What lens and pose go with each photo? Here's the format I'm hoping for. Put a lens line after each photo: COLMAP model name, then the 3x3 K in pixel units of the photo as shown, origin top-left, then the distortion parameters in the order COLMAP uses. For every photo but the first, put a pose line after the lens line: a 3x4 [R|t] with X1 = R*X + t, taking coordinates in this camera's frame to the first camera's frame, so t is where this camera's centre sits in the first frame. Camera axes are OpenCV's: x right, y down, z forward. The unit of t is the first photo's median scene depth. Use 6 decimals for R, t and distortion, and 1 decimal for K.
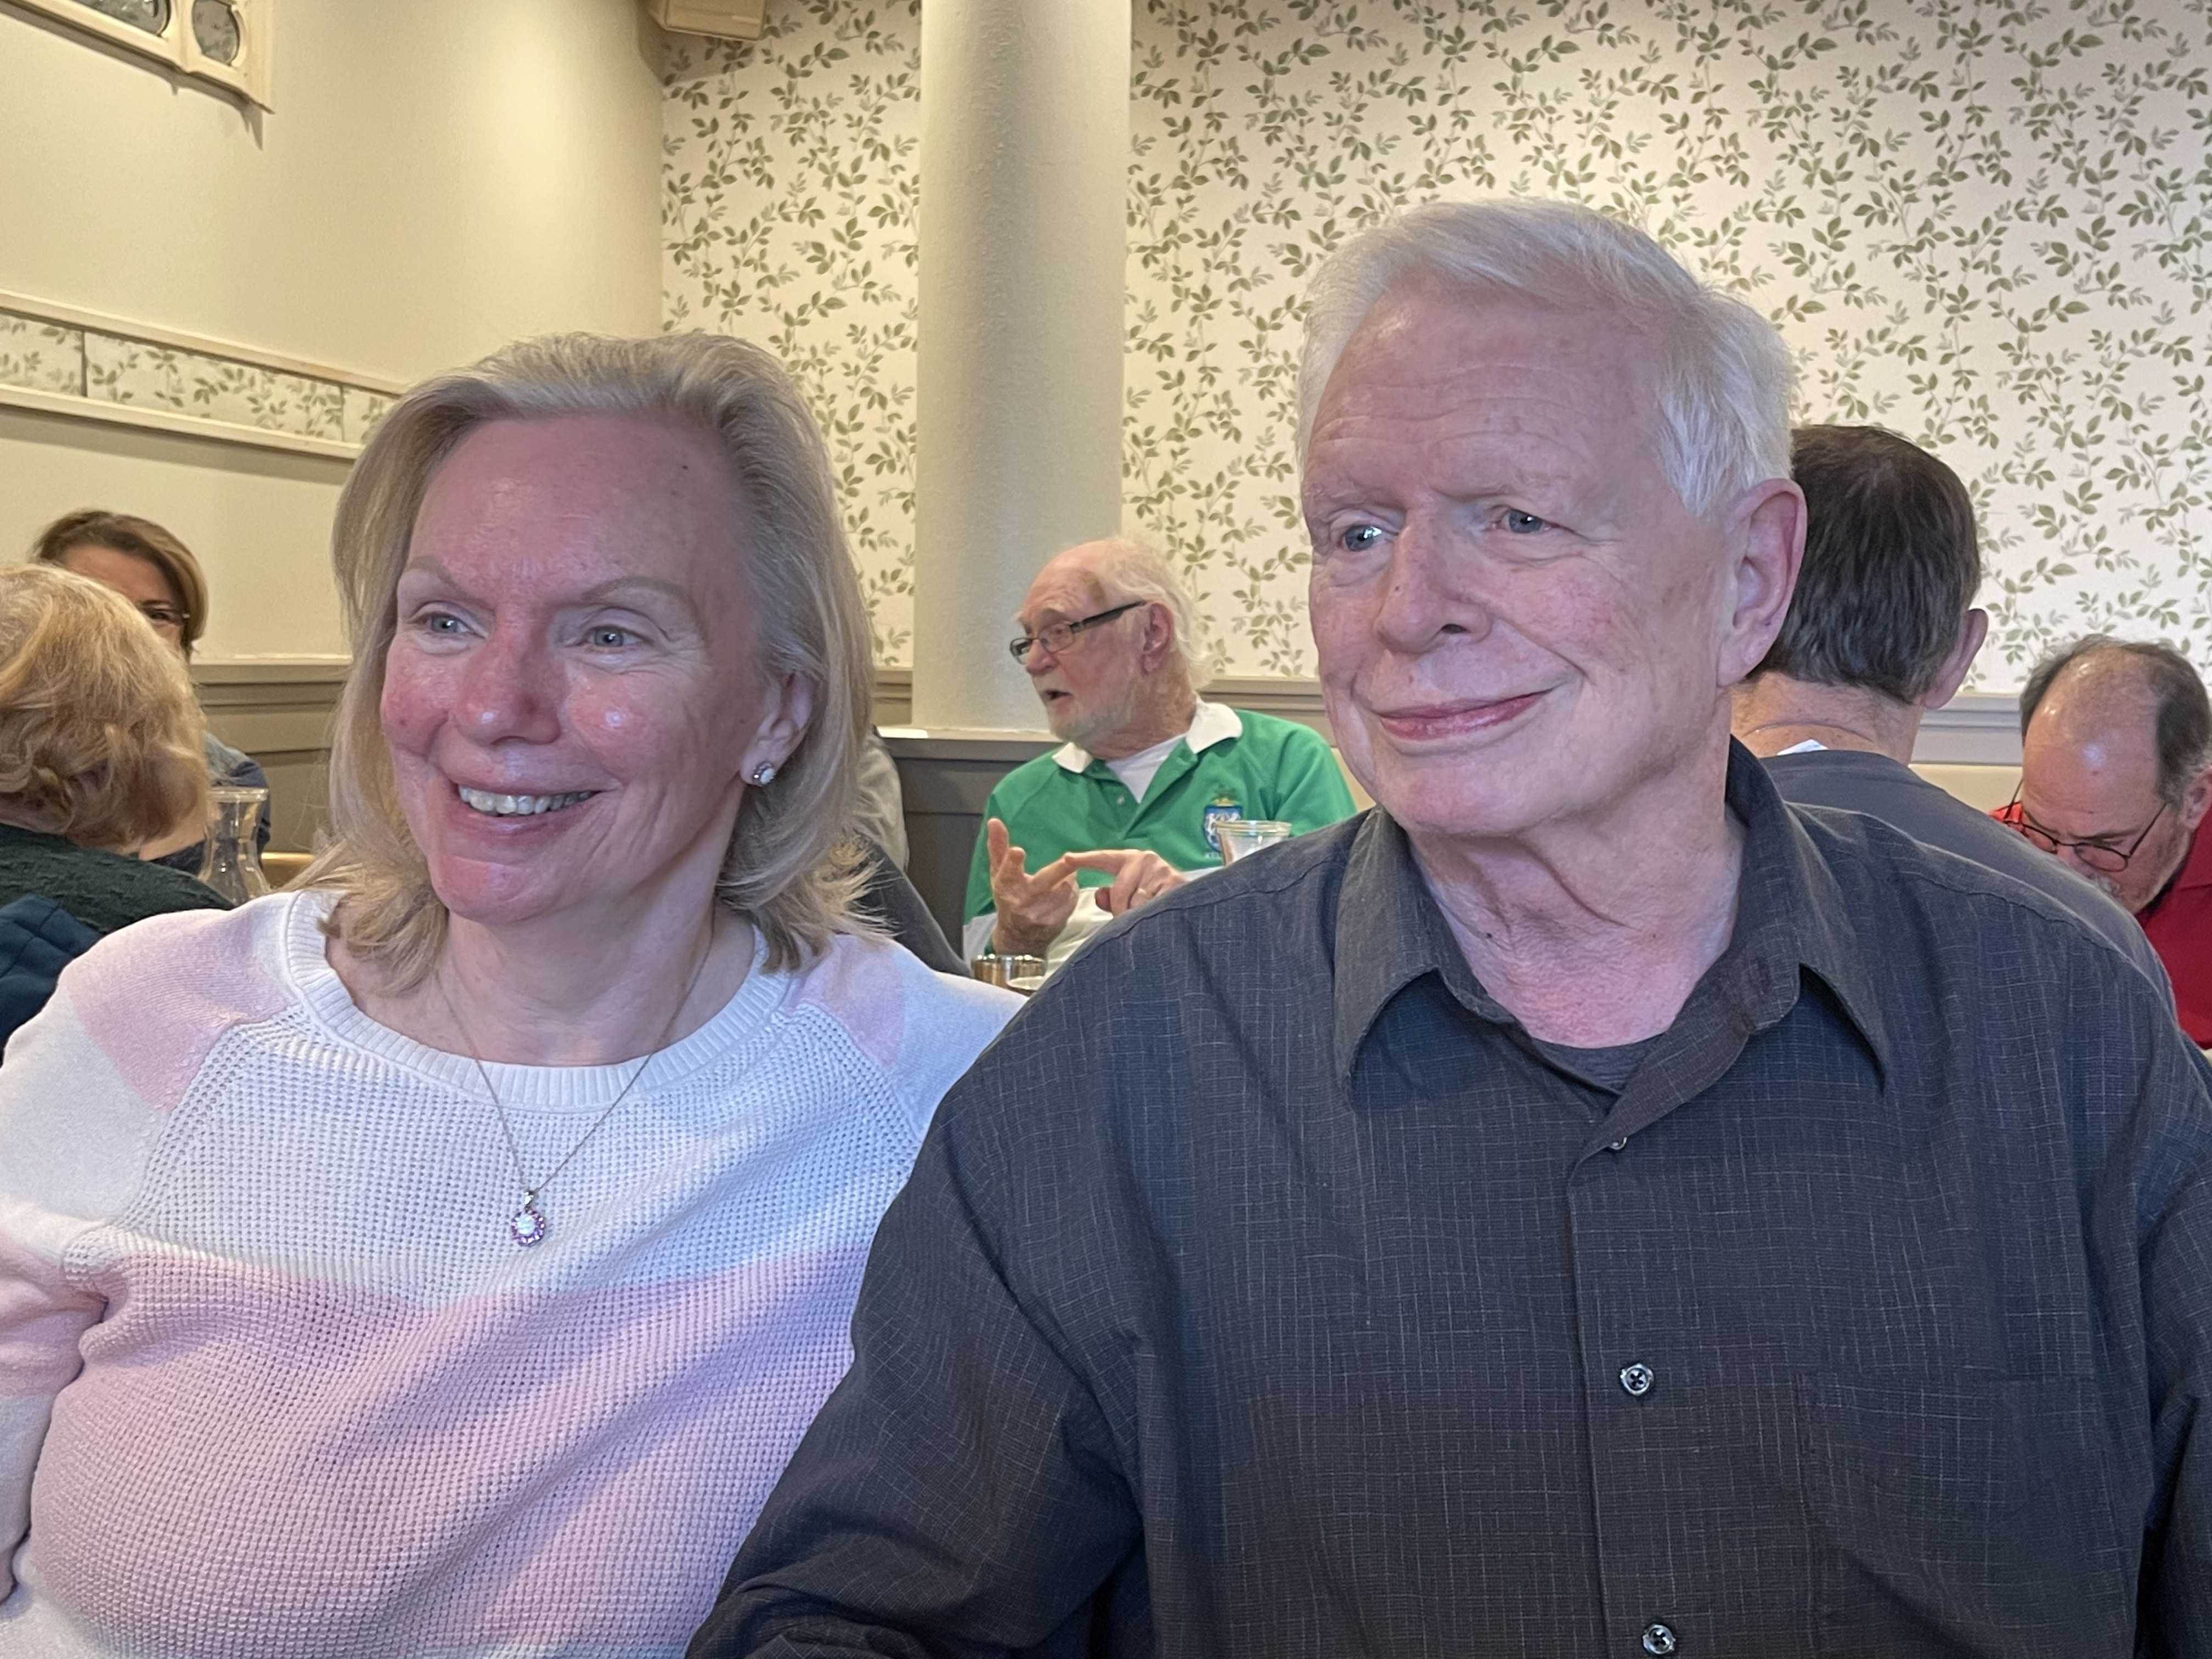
lens RADIAL K [[2862.5, 0, 1106.0], [0, 2862.5, 829.5], [0, 0, 1]] dist [0.009285, -0.004334]
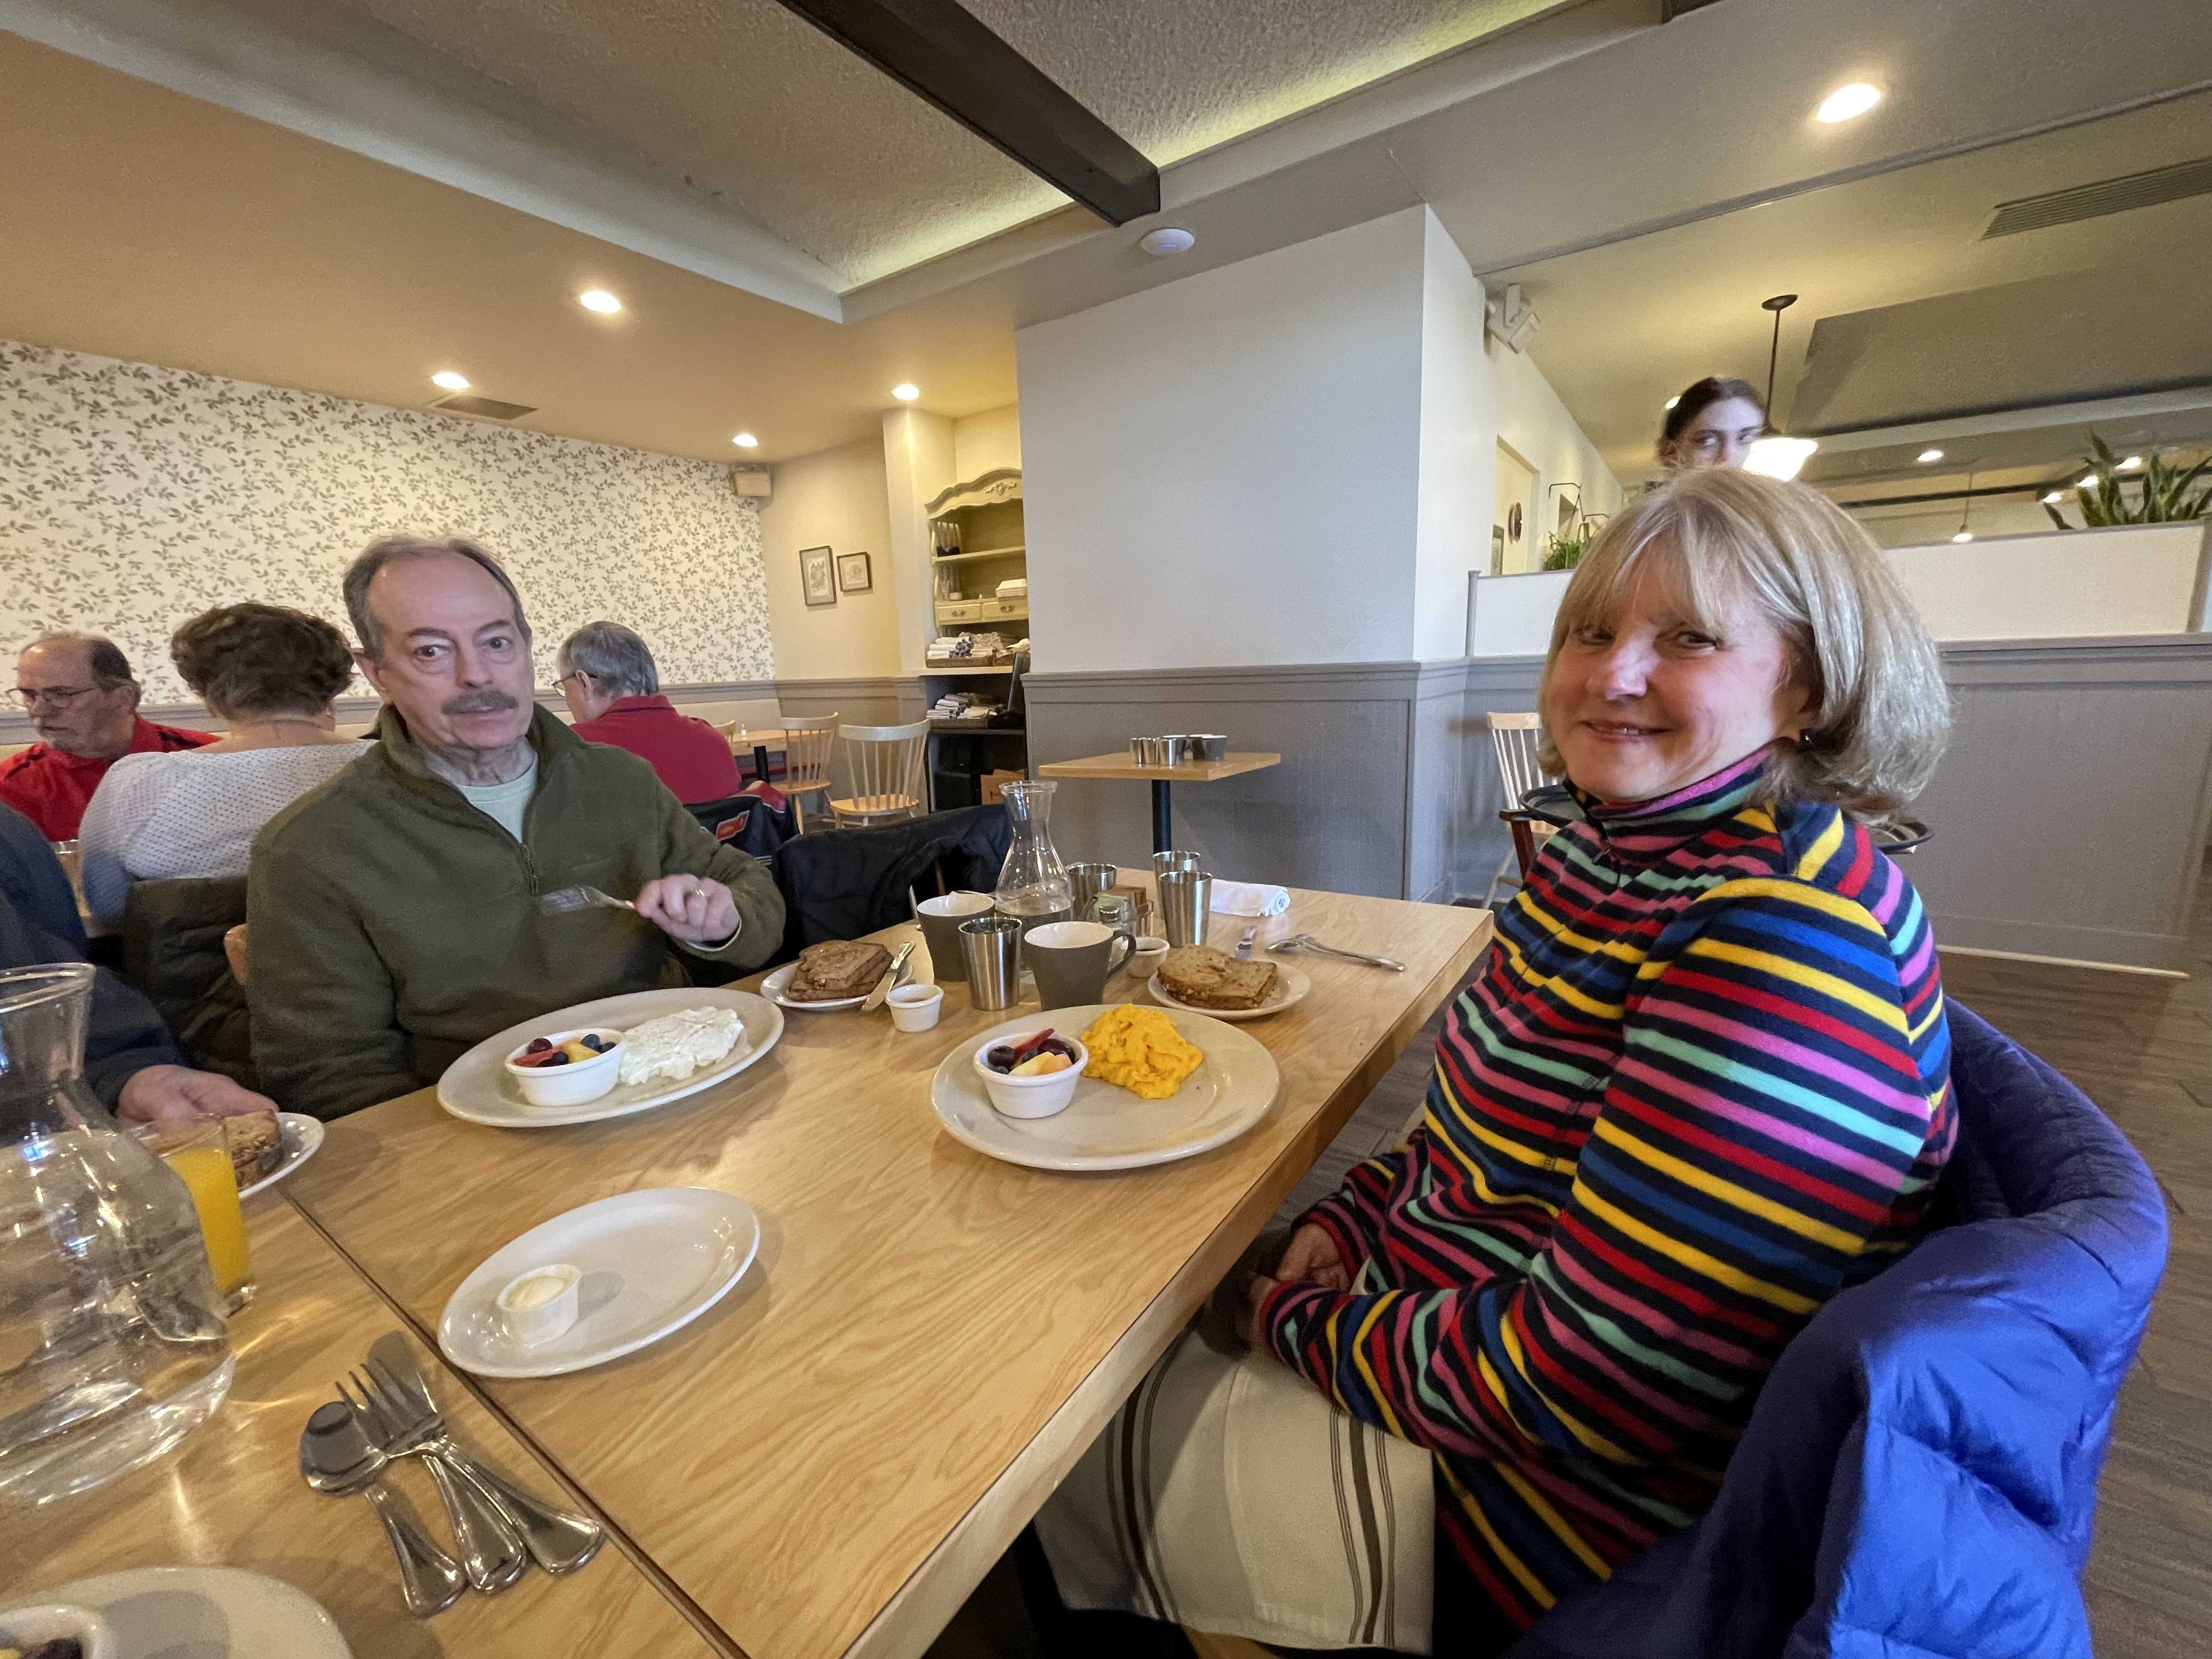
lens RADIAL K [[884.7, 0, 1106.0], [0, 884.7, 829.5], [0, 0, 1]] dist [0.000170, 0.000054]
pose [[0.402181, -0.207860, 0.891653, -0.418688], [0.102049, 0.977996, 0.181959, -0.013223], [-0.909855, 0.017812, 0.414543, 0.066342]]
